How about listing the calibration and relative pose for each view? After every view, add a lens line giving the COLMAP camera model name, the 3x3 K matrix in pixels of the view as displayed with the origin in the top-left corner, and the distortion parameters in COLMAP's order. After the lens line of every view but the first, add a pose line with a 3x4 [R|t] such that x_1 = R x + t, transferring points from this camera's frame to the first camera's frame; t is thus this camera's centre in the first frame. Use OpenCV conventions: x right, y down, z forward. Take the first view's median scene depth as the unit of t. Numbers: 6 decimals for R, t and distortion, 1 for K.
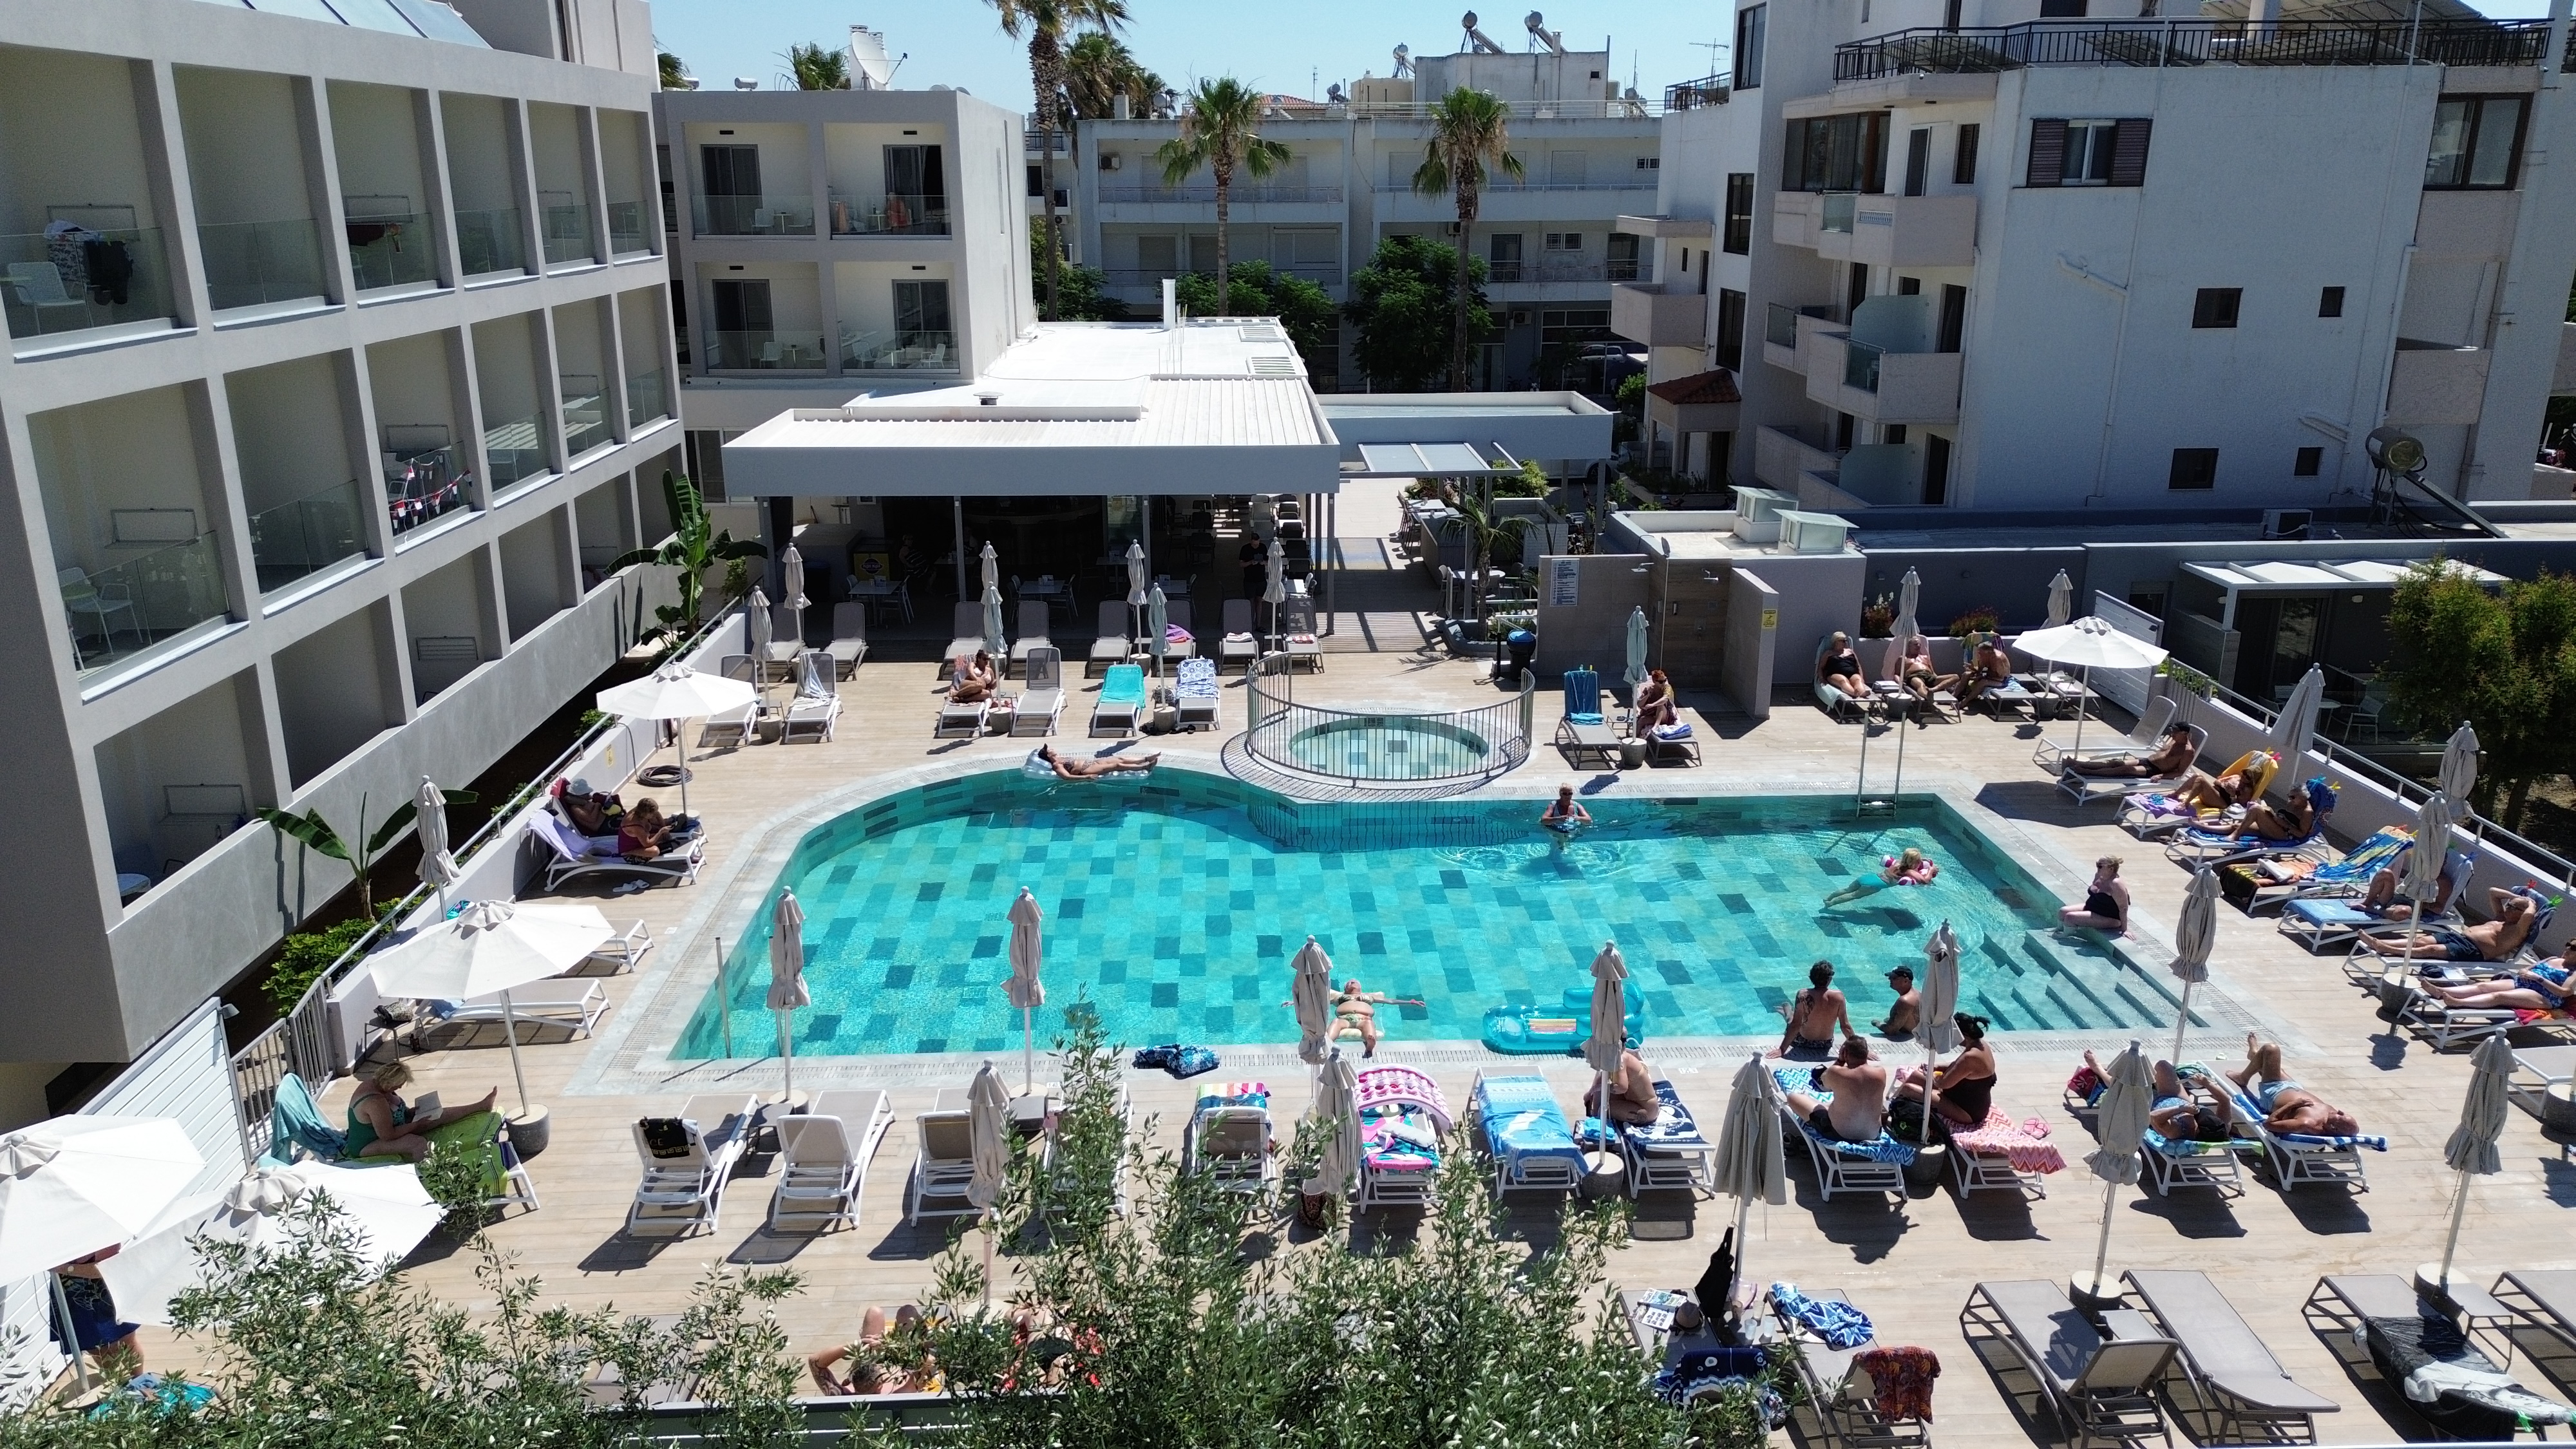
lens RADIAL K [[1832.8, 0, 1288.0], [0, 1832.8, 724.5], [0, 0, 1]] dist [0.071516, -0.076385]
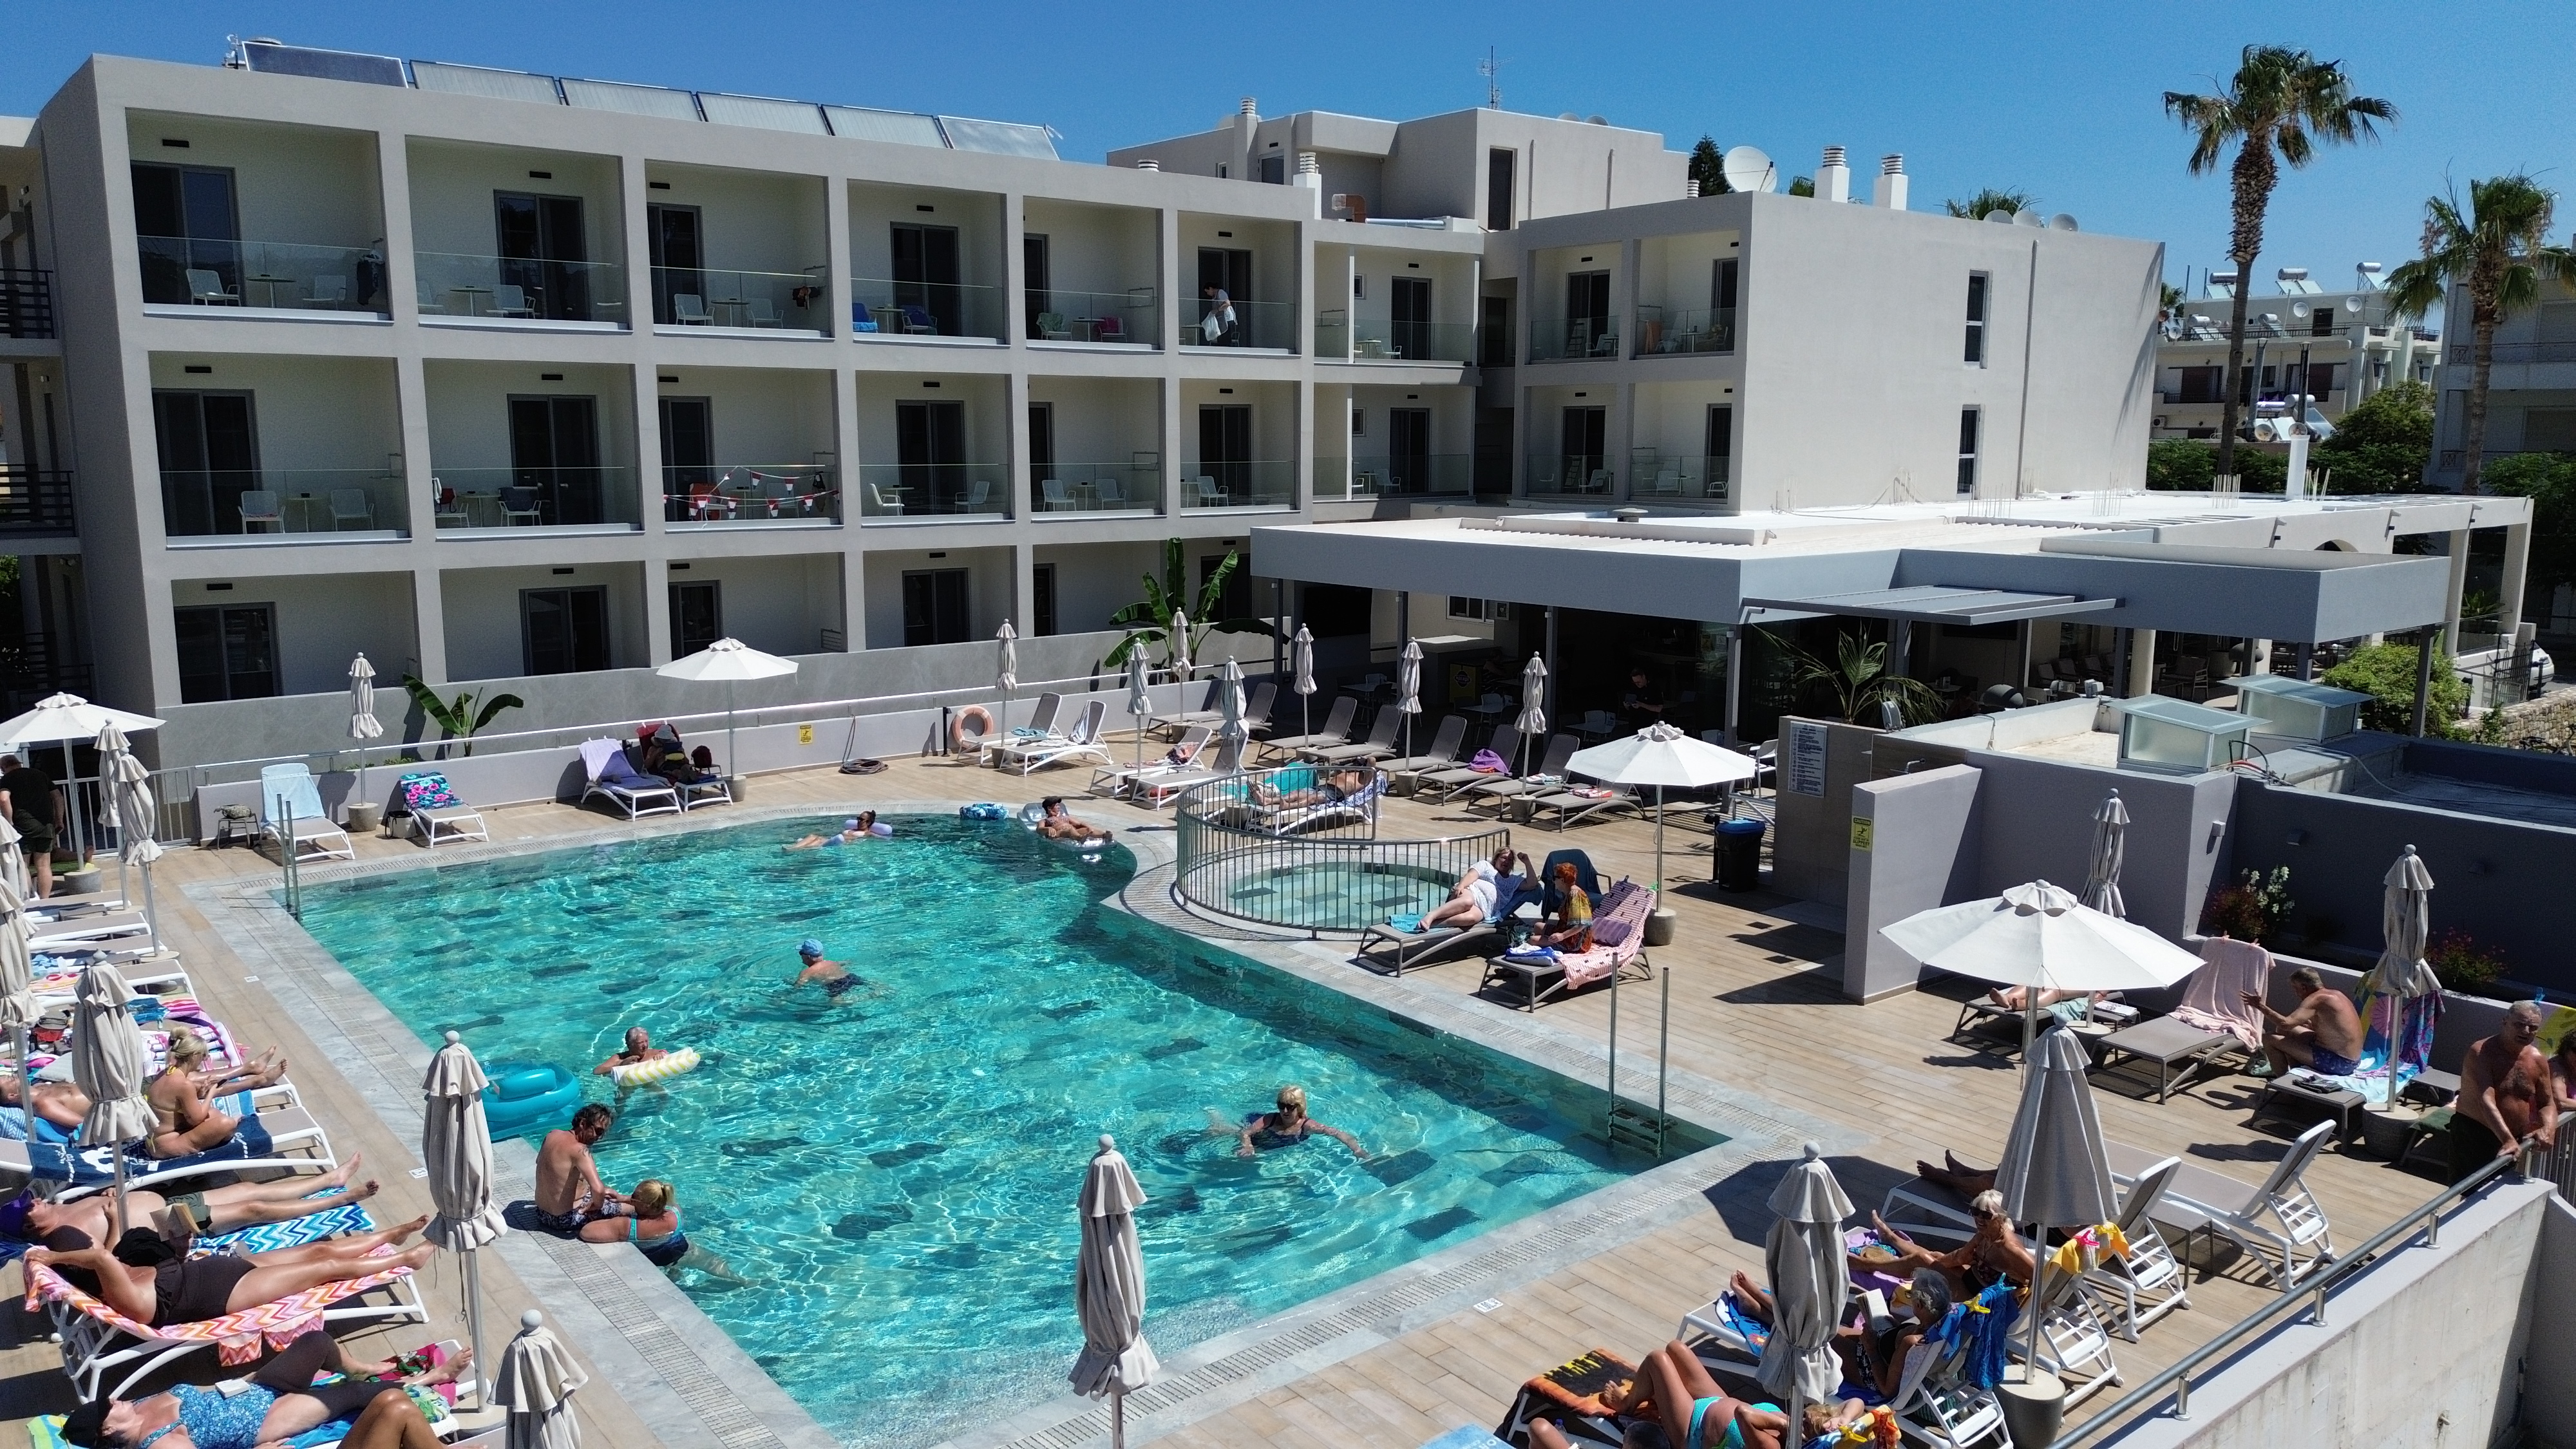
lens RADIAL K [[1824.2, 0, 1288.0], [0, 1824.2, 724.5], [0, 0, 1]] dist [0.099969, -0.127762]
pose [[0.591543, 0.134132, -0.795038, 0.659170], [-0.234947, 0.971948, -0.010832, -0.042814], [0.771282, 0.193200, 0.606463, 0.507138]]
